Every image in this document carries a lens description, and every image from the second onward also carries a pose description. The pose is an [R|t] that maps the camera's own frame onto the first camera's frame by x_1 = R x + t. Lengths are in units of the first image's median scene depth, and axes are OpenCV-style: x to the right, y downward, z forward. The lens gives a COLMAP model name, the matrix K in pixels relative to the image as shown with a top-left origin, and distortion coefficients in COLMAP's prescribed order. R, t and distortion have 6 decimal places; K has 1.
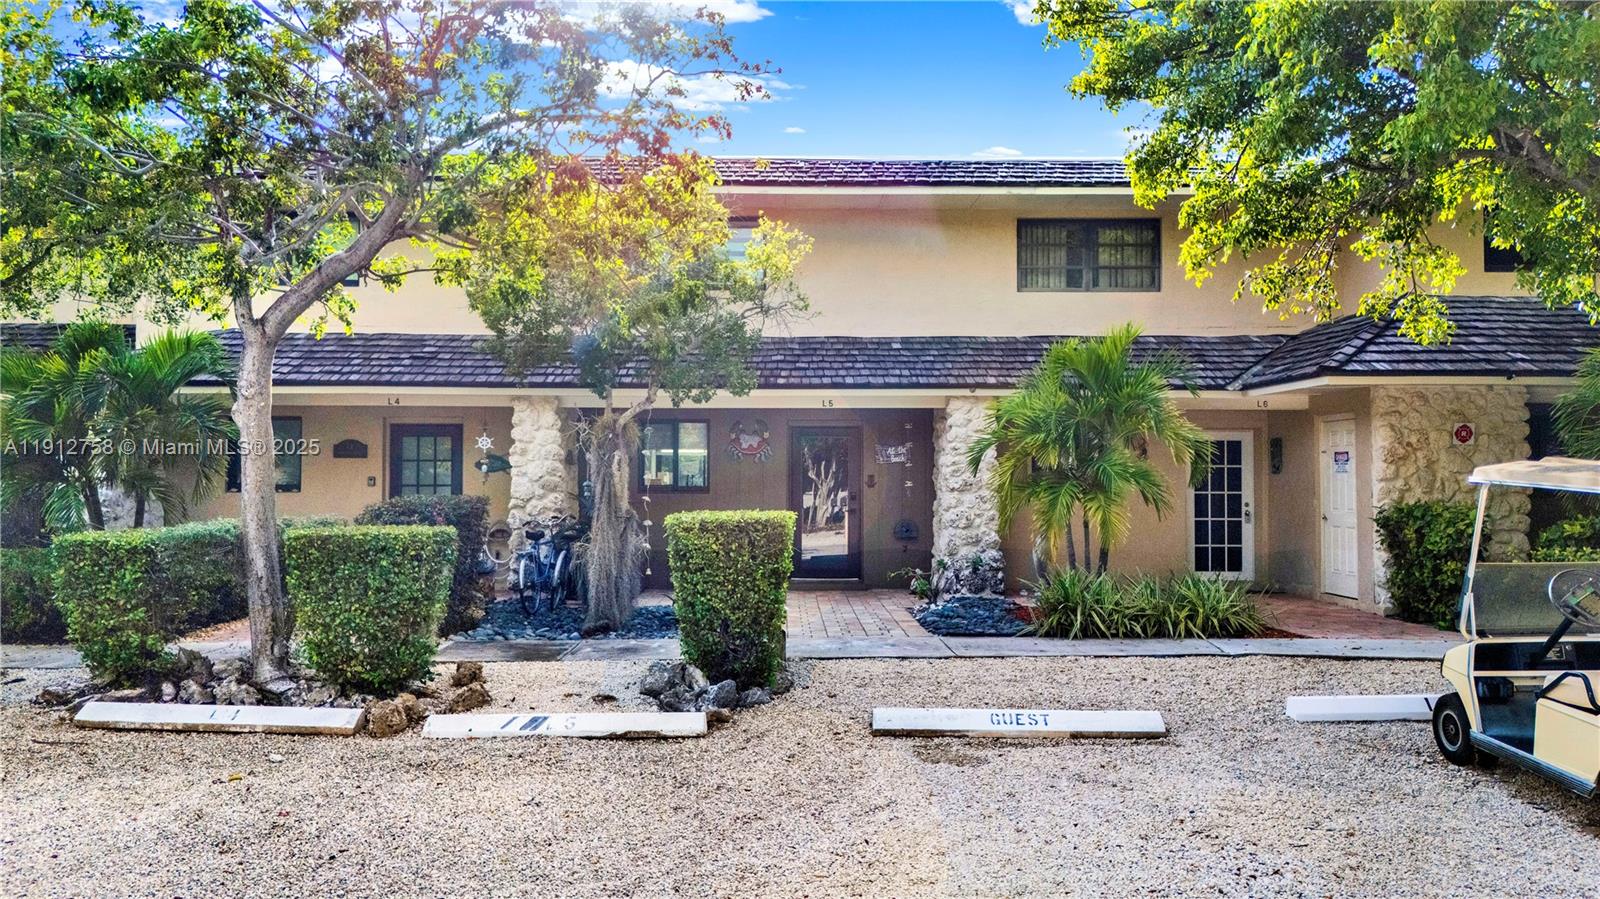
lens RADIAL K [[1034.1, 0, 800.0], [0, 1034.1, 449.5], [0, 0, 1]] dist [-0.031459, 0.000665]
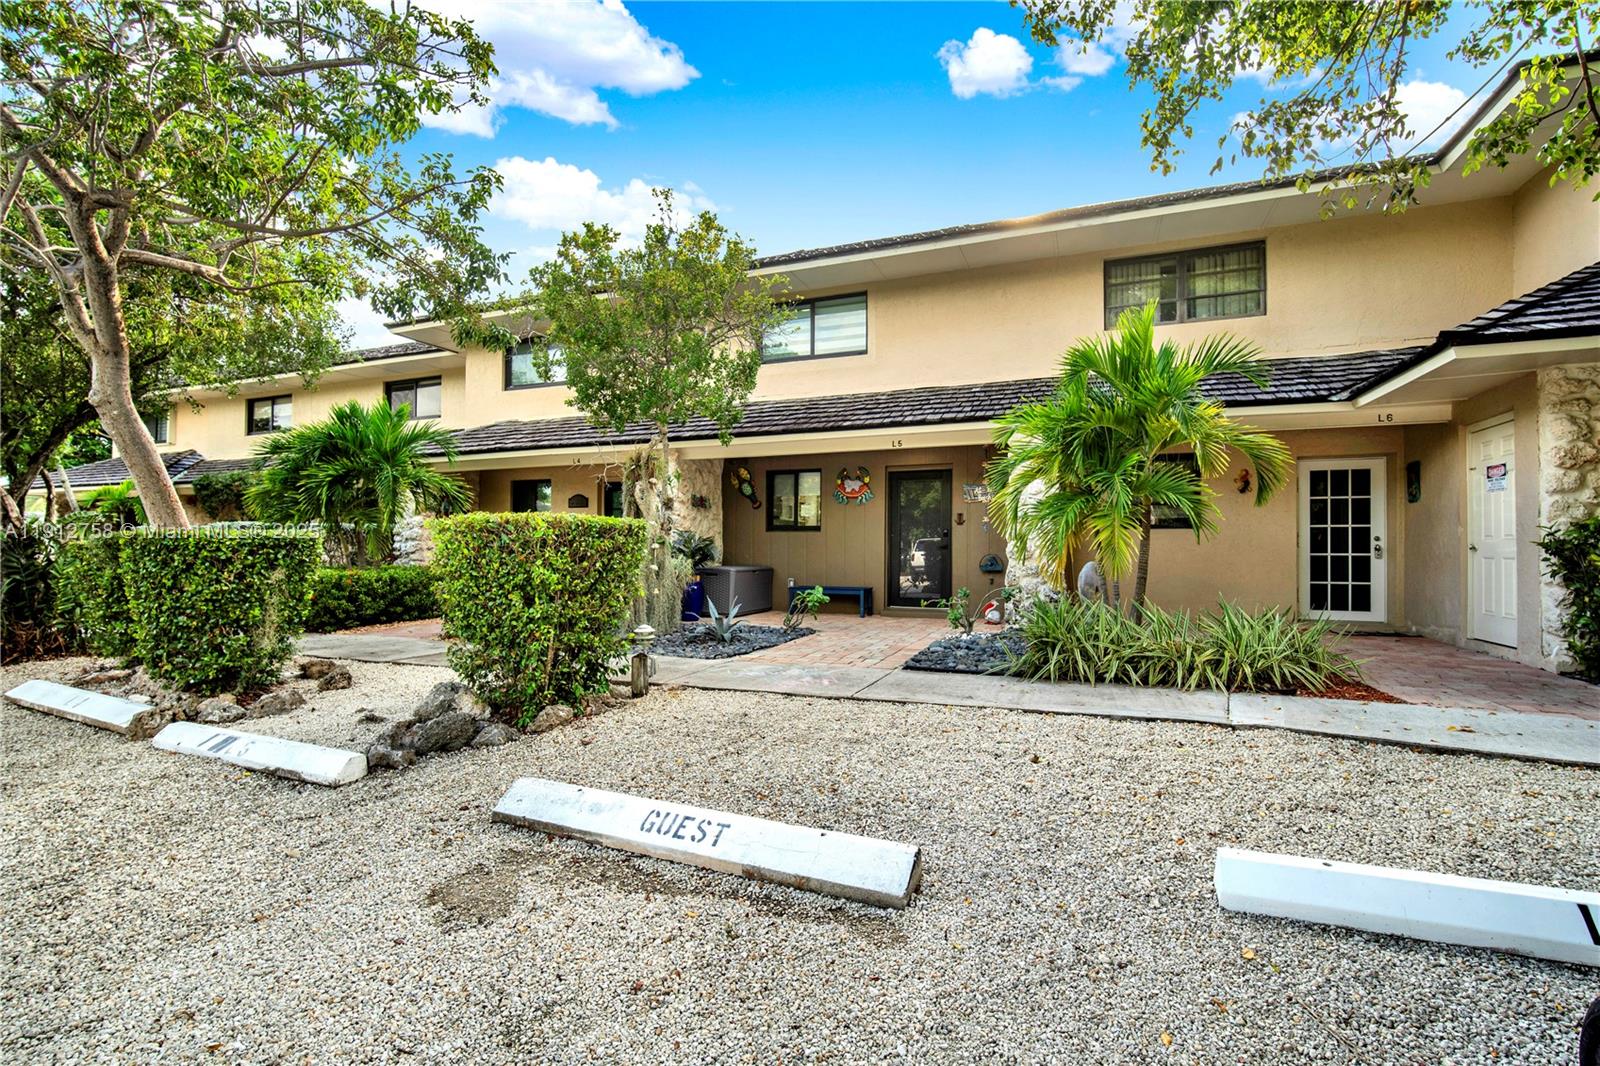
lens RADIAL K [[709.4, 0, 800.0], [0, 709.4, 533.0], [0, 0, 1]] dist [-0.009884, 0.001701]
pose [[0.944739, -0.008079, -0.327723, 0.213494], [0.013440, 0.999810, 0.014096, 0.045019], [0.327547, -0.017721, 0.944669, 0.330494]]
